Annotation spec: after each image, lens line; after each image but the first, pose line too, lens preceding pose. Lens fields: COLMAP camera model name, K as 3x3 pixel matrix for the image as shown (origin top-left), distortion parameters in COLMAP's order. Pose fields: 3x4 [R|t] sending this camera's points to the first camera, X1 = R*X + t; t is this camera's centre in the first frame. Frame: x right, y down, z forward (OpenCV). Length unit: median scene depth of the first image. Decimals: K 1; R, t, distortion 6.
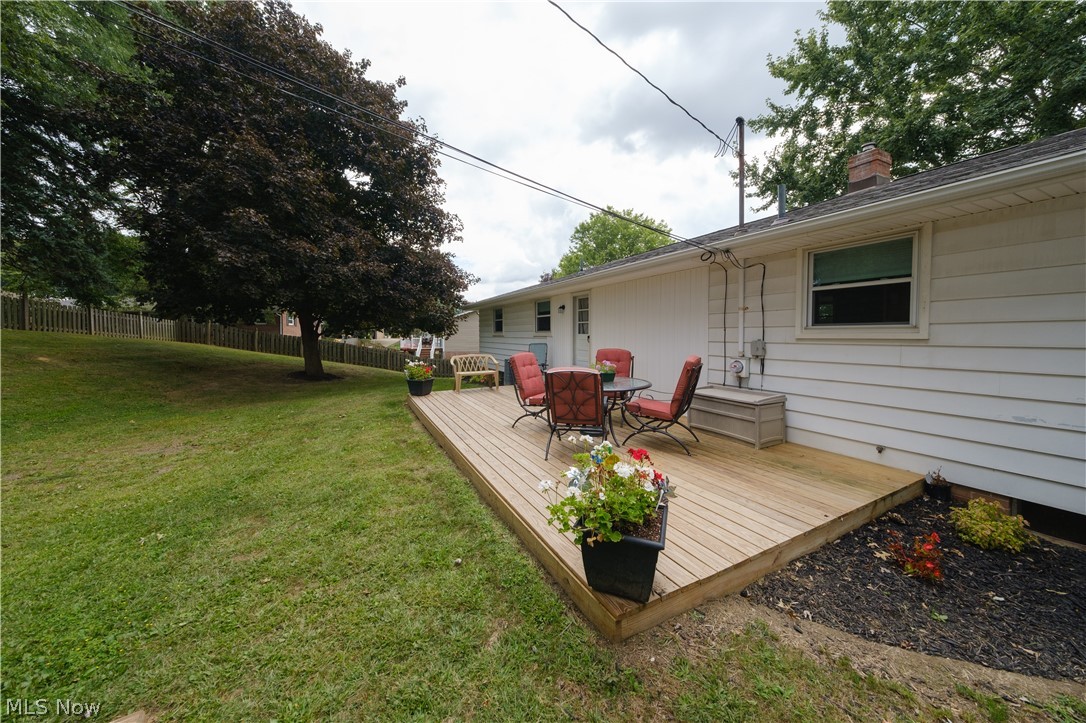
lens RADIAL K [[363.4, 0, 536.1], [0, 363.4, 346.1], [0, 0, 1]] dist [0.007988, -0.001455]
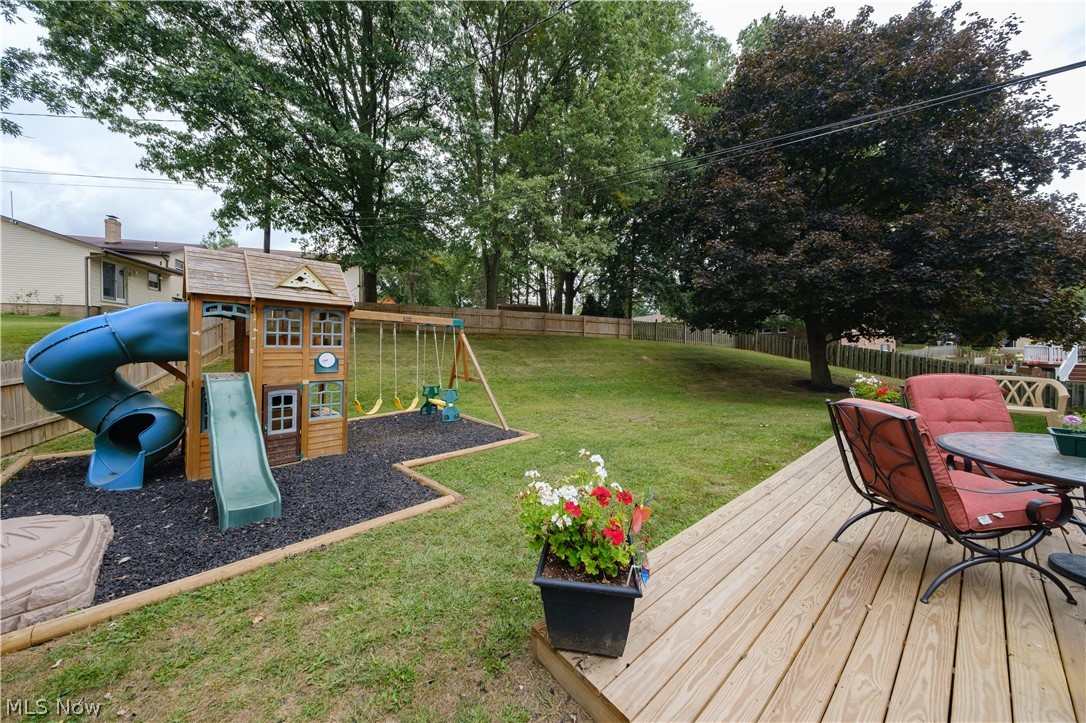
lens RADIAL K [[363.4, 0, 540.1], [0, 363.4, 346.3], [0, 0, 1]] dist [0.007988, -0.001455]
pose [[0.216532, 0.007095, -0.976250, 0.440762], [-0.024872, 0.999689, 0.001749, -0.013941], [0.975959, 0.023902, 0.216641, 0.284609]]
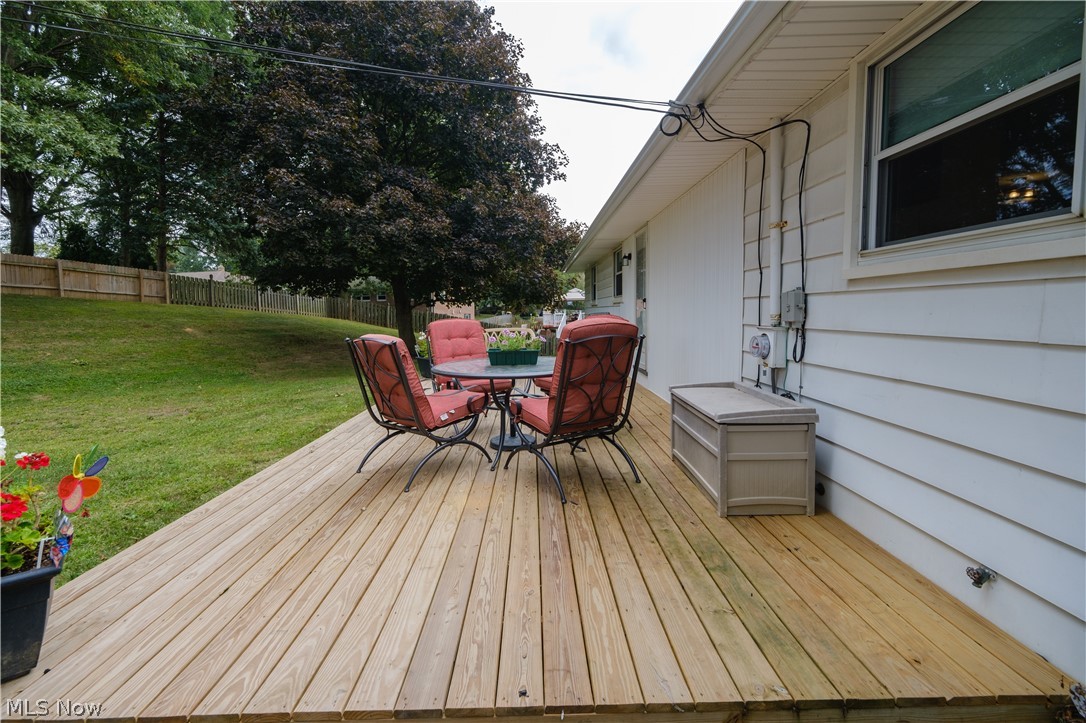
lens RADIAL K [[472.9, 0, 536.0], [0, 472.9, 344.6], [0, 0, 1]] dist [0.010657, -0.002937]
pose [[0.894407, 0.024503, -0.446582, 0.575386], [-0.007479, 0.999178, 0.039843, 0.032215], [0.447191, -0.032296, 0.893855, 0.304637]]
